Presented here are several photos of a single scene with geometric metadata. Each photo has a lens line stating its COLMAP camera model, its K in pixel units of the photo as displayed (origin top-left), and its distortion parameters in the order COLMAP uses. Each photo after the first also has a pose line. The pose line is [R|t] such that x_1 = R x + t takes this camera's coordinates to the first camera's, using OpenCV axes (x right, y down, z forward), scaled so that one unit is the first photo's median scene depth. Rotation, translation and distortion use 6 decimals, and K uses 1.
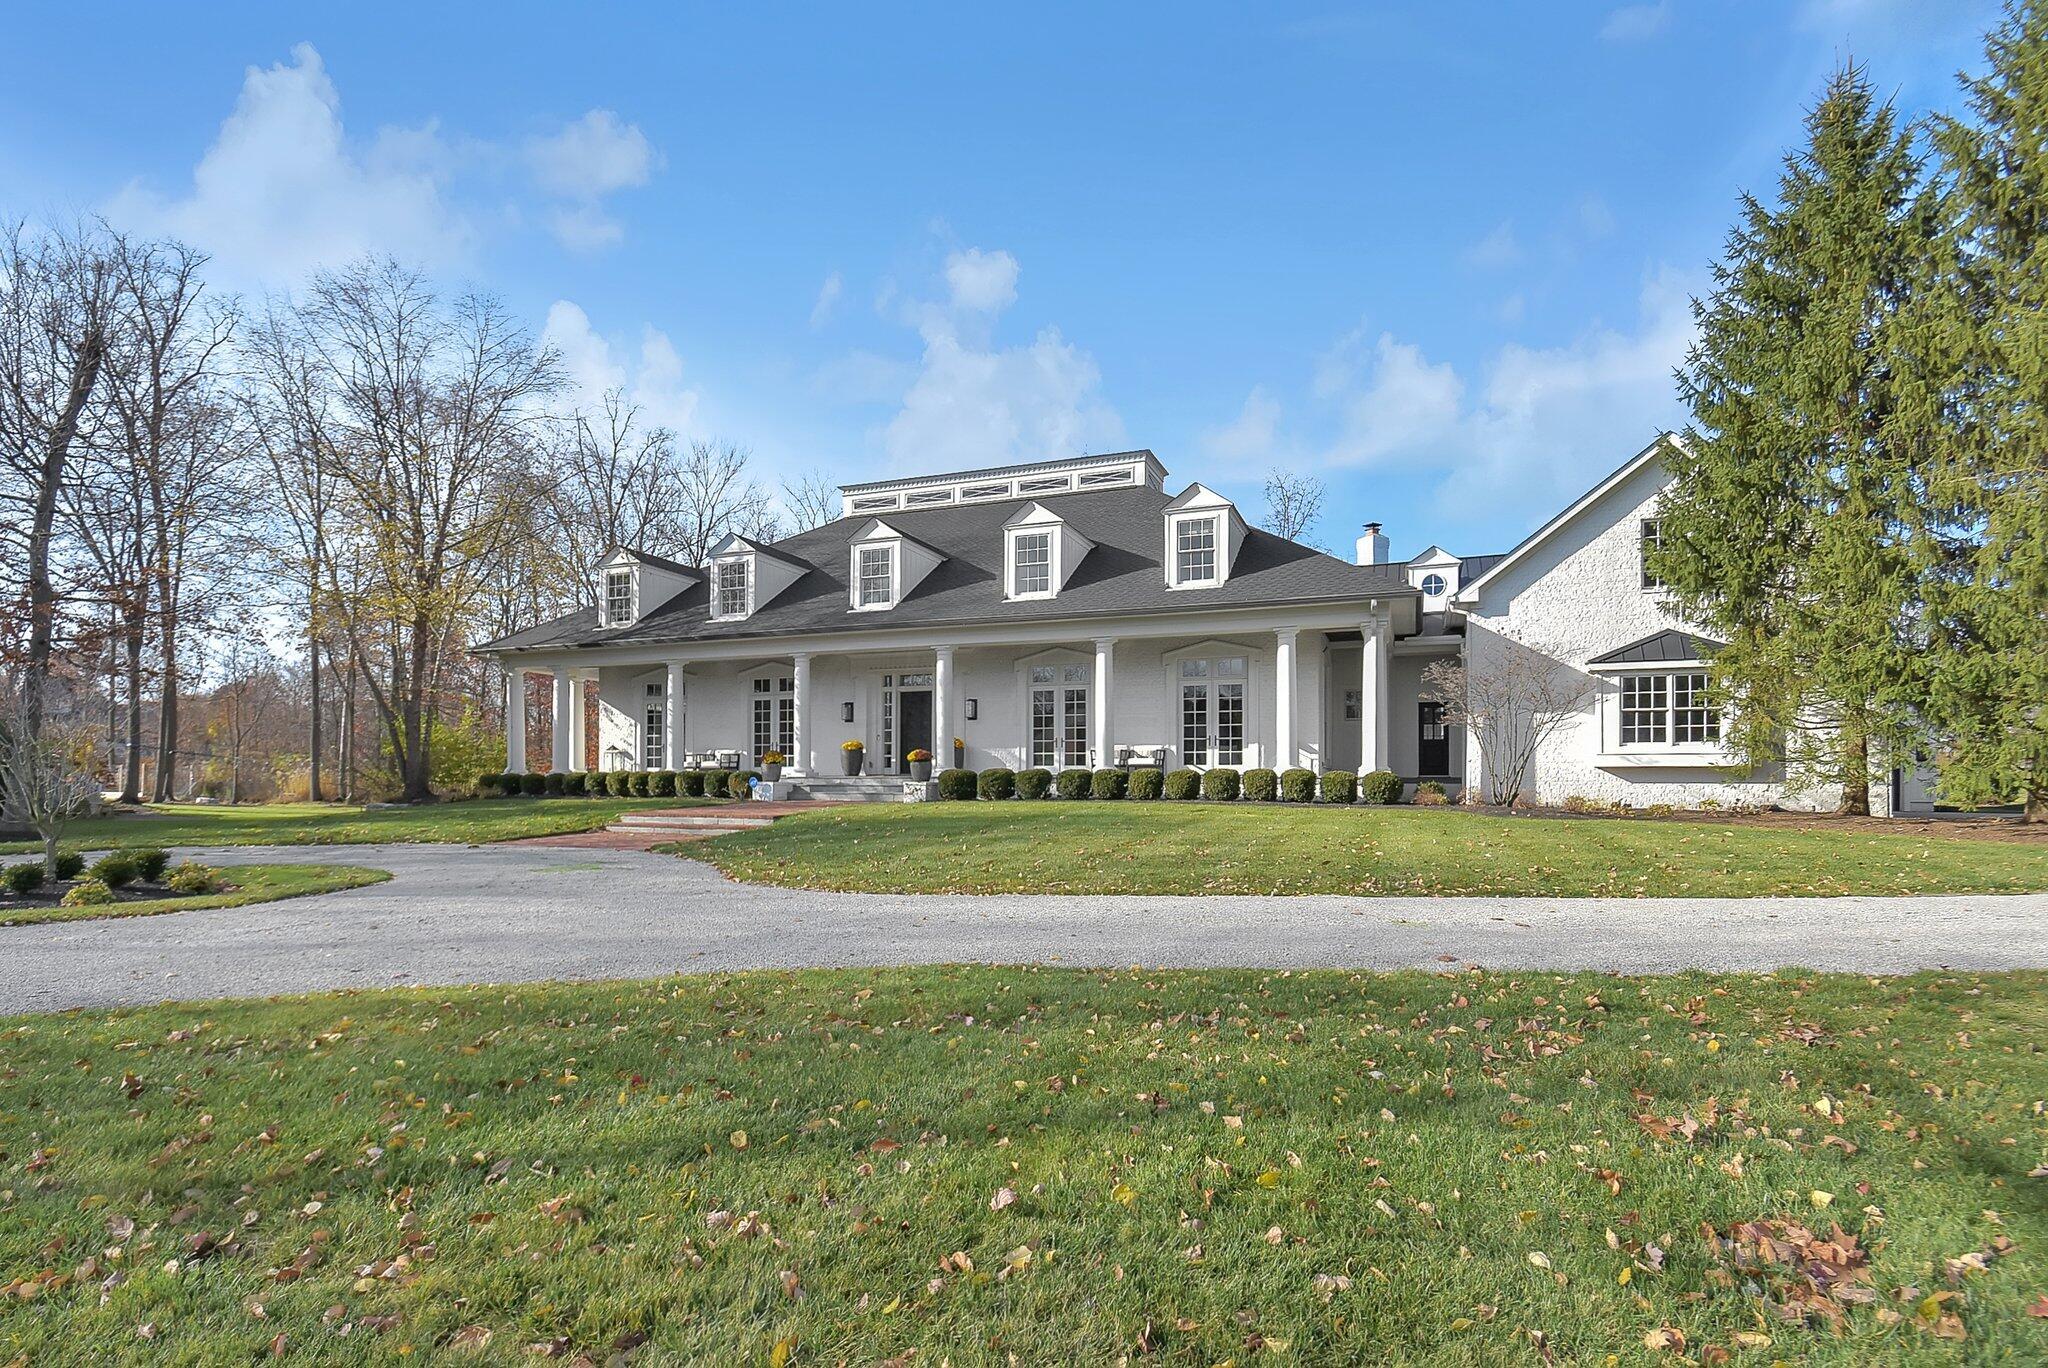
lens RADIAL K [[920.3, 0, 1023.9], [0, 920.3, 752.8], [0, 0, 1]] dist [-0.001090, -0.000262]
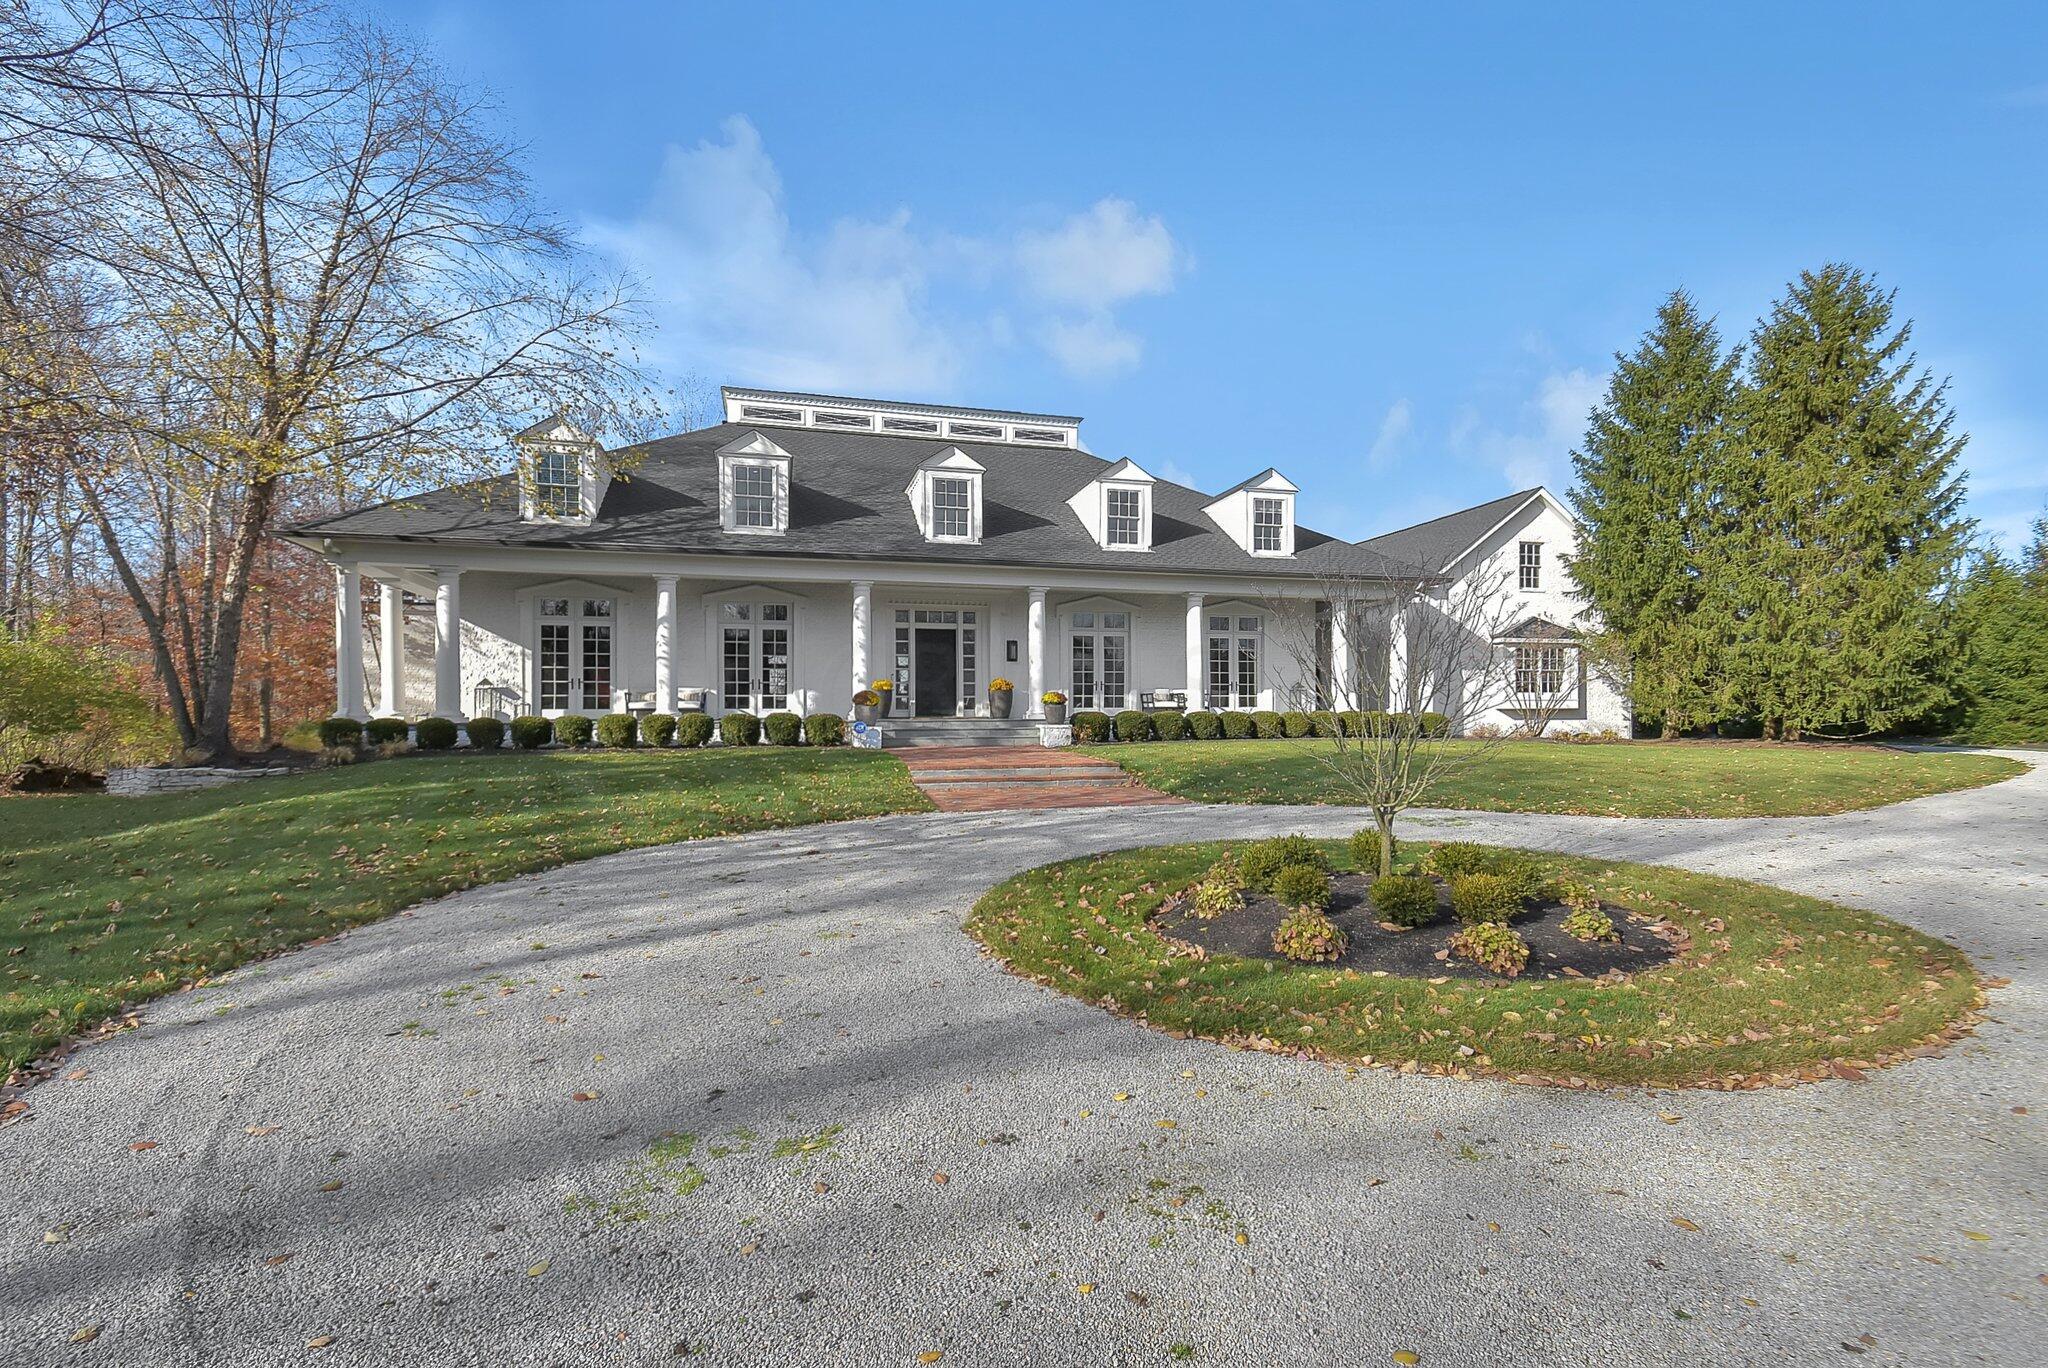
lens RADIAL K [[872.0, 0, 1023.5], [0, 872.0, 721.2], [0, 0, 1]] dist [0.003007, 0.000100]
pose [[0.823340, -0.006667, 0.567509, -0.486594], [-0.008687, 0.999666, 0.024347, 0.004745], [-0.567481, -0.024976, 0.823007, 0.171979]]
